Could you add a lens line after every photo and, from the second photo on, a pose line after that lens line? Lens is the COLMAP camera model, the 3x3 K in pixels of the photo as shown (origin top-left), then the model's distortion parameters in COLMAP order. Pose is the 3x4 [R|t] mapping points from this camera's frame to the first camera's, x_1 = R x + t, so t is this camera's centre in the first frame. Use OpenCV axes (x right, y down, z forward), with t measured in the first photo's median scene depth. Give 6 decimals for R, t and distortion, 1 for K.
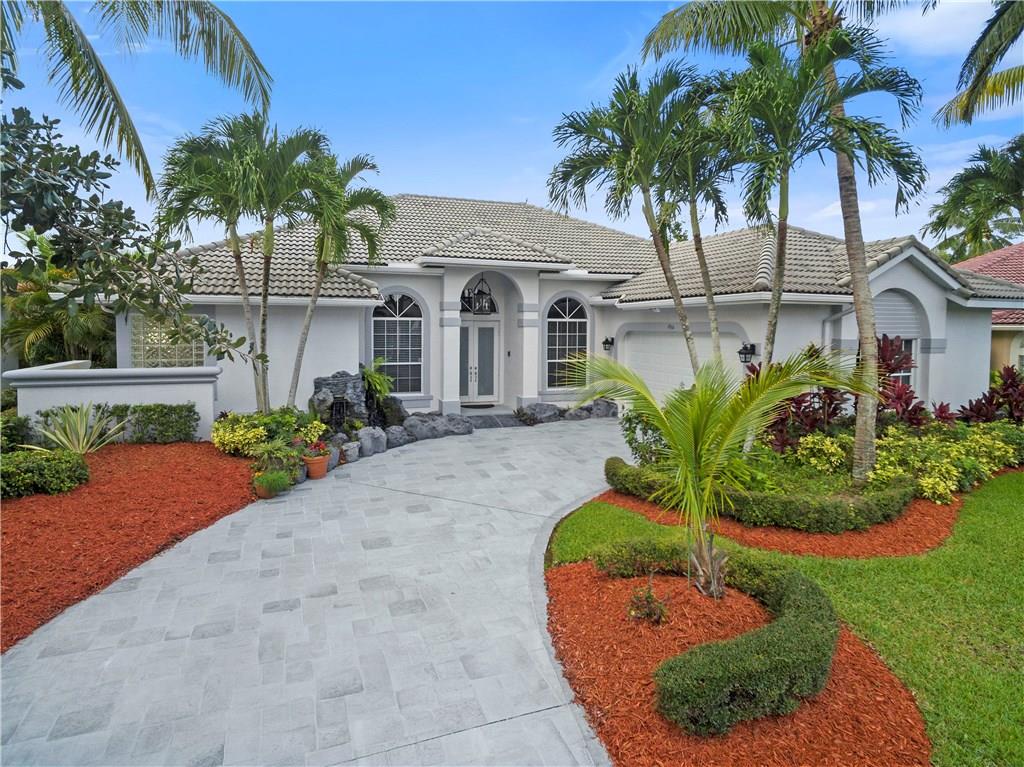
lens RADIAL K [[585.9, 0, 506.0], [0, 585.9, 347.9], [0, 0, 1]] dist [0.004810, 0.000145]
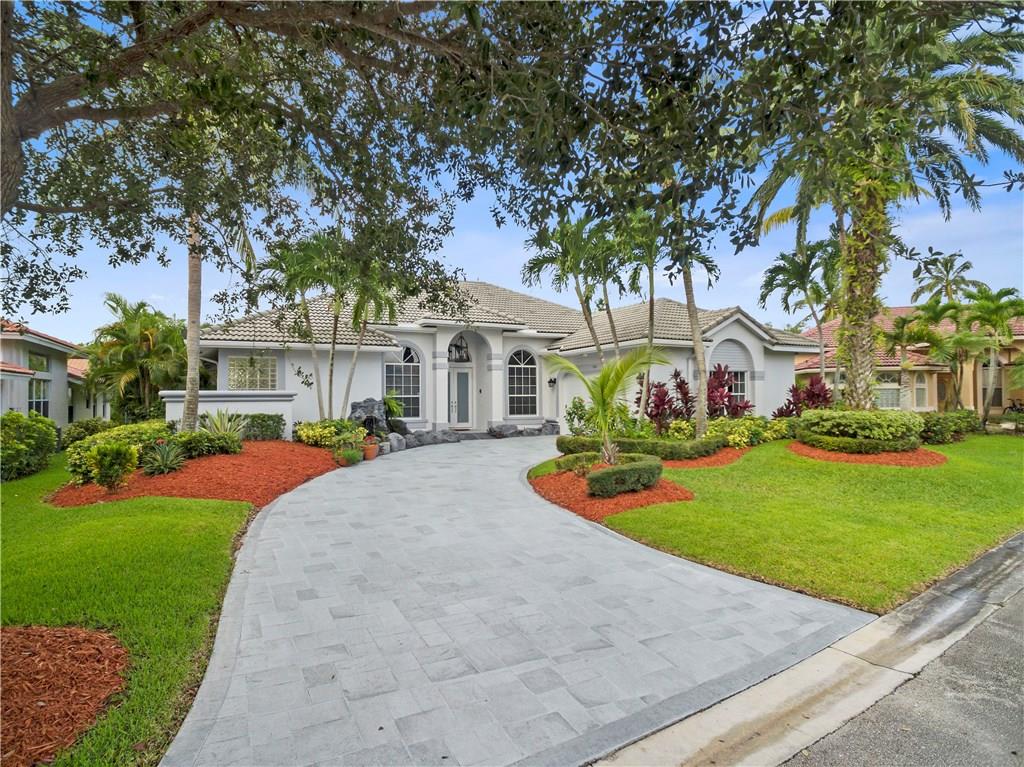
lens RADIAL K [[569.1, 0, 512.0], [0, 569.1, 383.5], [0, 0, 1]] dist [0.004278, 0.001012]
pose [[0.992755, -0.009419, 0.119785, -0.107841], [0.016940, 0.997937, -0.061926, 0.101052], [-0.118955, 0.063506, 0.990867, -0.434268]]
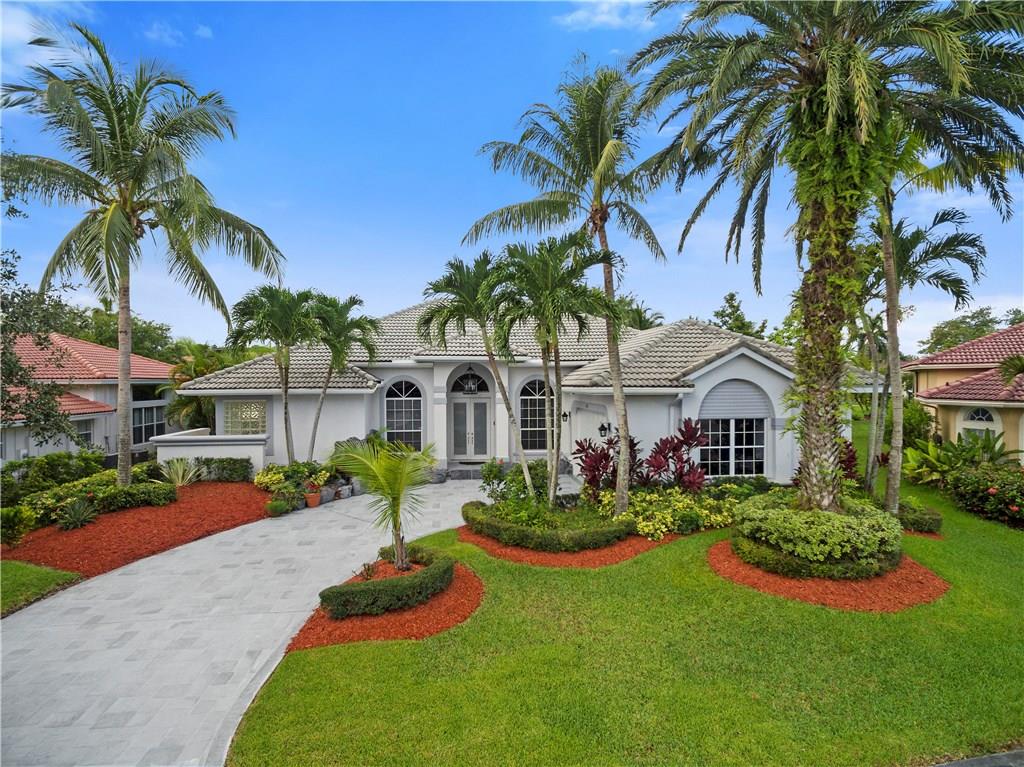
lens RADIAL K [[569.1, 0, 512.0], [0, 569.1, 383.5], [0, 0, 1]] dist [0.004278, 0.001012]
pose [[0.968754, -0.009089, -0.247858, 0.479662], [0.001158, 0.999483, -0.032124, -0.050069], [0.248022, 0.030833, 0.968263, -0.297106]]
